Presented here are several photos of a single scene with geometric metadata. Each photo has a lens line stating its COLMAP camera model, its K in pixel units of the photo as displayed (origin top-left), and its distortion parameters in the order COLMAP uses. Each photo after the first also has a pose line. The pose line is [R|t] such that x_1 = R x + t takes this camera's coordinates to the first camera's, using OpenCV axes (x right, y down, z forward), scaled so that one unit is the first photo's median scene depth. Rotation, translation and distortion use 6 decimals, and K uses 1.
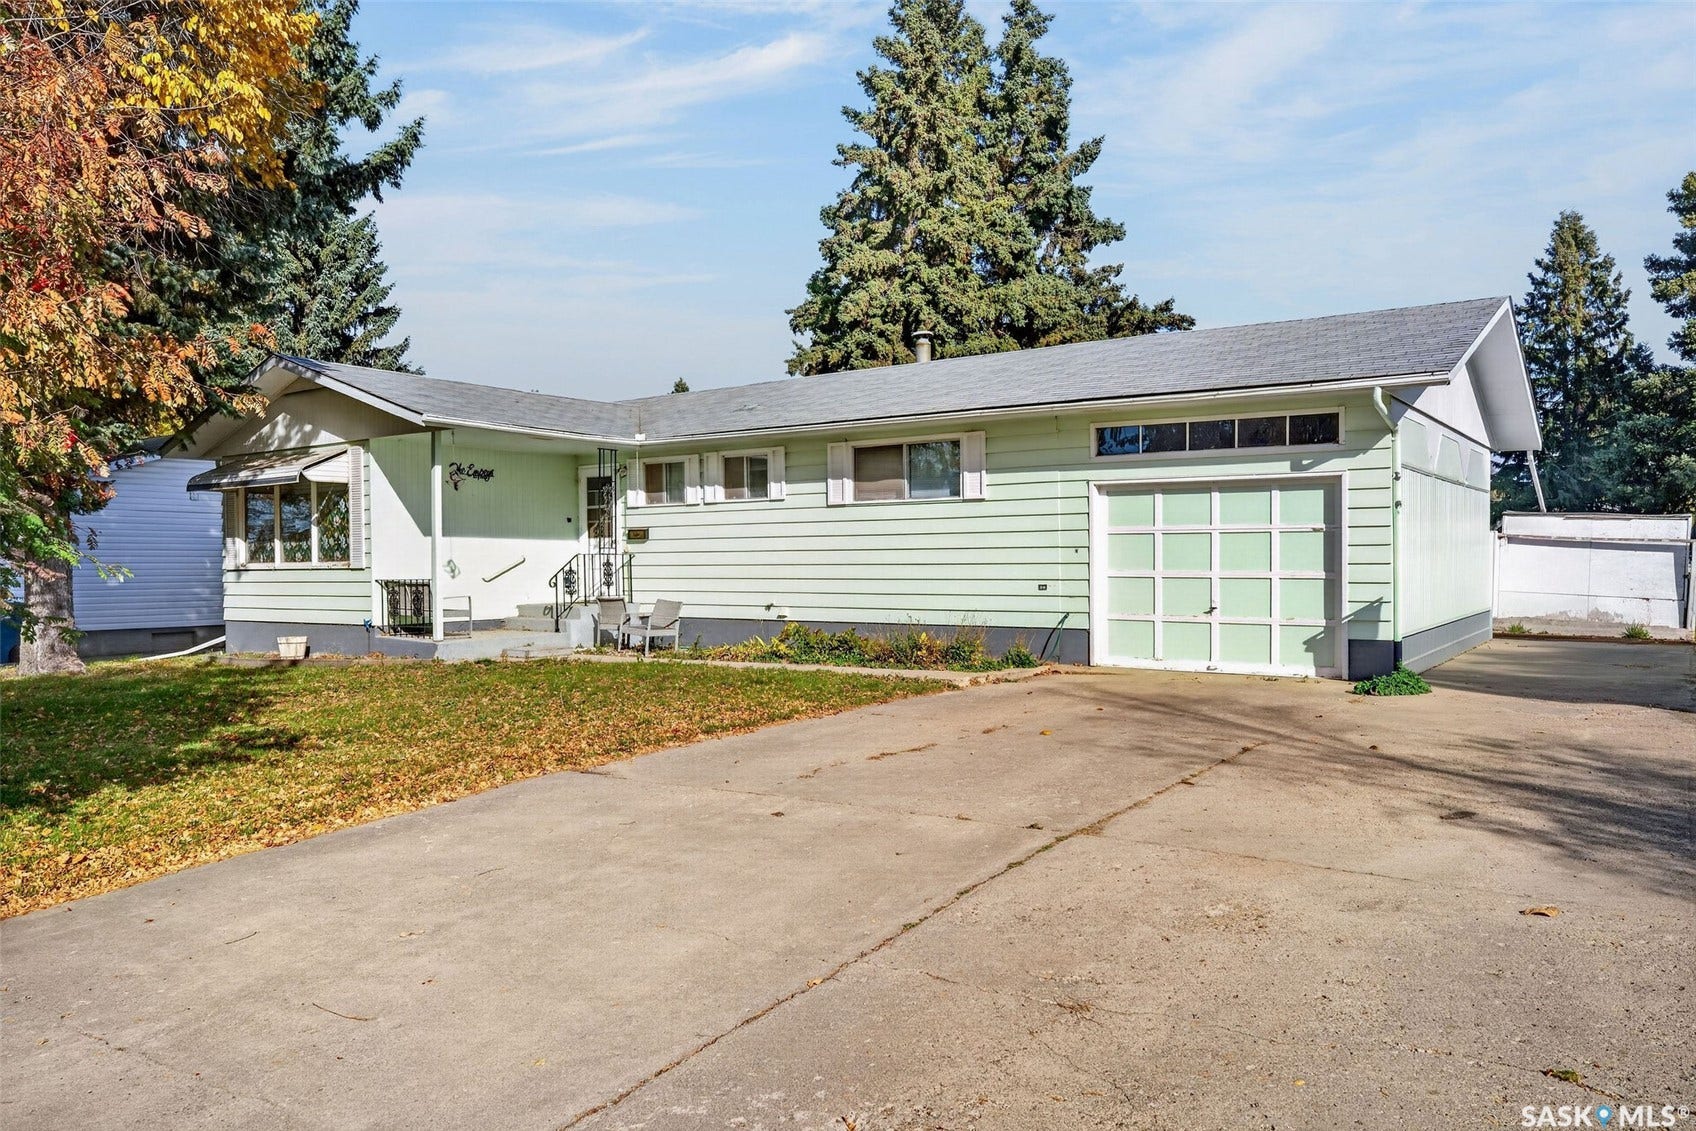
lens RADIAL K [[1053.0, 0, 848.0], [0, 1053.0, 565.5], [0, 0, 1]] dist [0.009133, 0.001063]
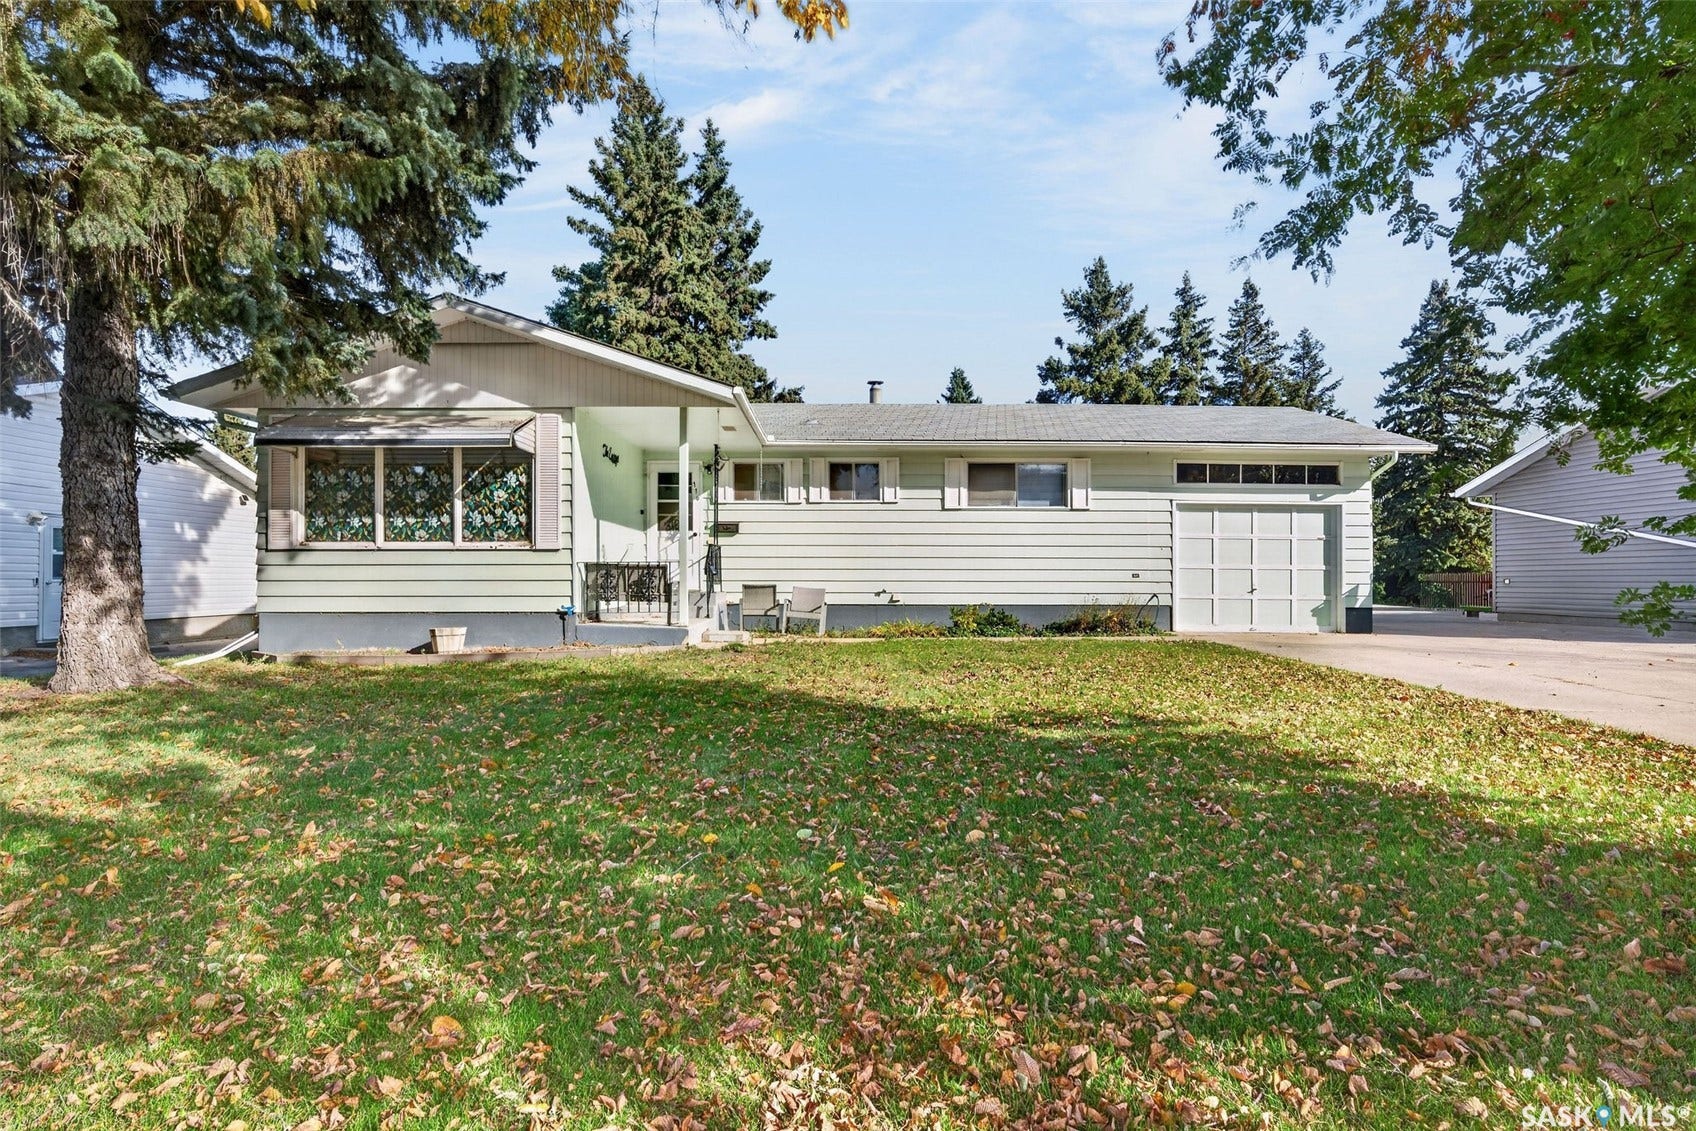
lens RADIAL K [[766.1, 0, 848.1], [0, 766.1, 573.9], [0, 0, 1]] dist [-0.000471, 0.000517]
pose [[0.852944, 0.011688, 0.521872, -0.575819], [-0.008952, 0.999930, -0.007763, 0.025912], [-0.521926, 0.001949, 0.852989, 0.302641]]
